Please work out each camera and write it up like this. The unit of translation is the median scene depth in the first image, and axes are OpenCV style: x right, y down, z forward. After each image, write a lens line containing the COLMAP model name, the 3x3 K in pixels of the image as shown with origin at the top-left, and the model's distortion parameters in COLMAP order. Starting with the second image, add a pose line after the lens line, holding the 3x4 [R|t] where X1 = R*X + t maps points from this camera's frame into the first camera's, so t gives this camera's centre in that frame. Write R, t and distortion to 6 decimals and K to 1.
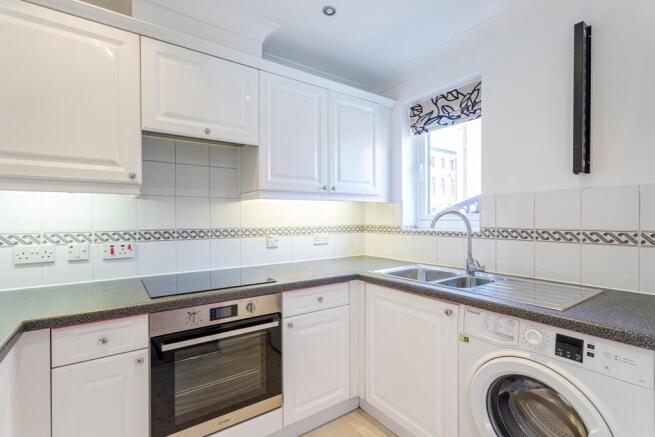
lens RADIAL K [[312.7, 0, 322.8], [0, 312.7, 219.1], [0, 0, 1]] dist [0.003152, 0.000288]
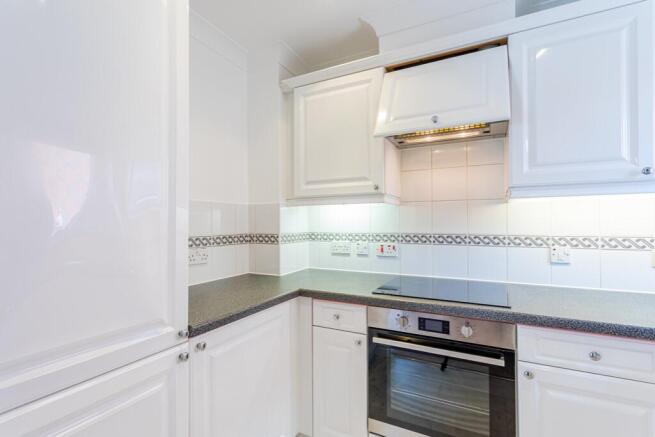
lens RADIAL K [[312.7, 0, 323.5], [0, 312.7, 216.7], [0, 0, 1]] dist [0.003152, 0.000288]
pose [[0.448854, -0.016055, -0.893461, 0.323798], [-0.002953, 0.999806, -0.019450, -0.002388], [0.893600, 0.011369, 0.448720, 0.260680]]
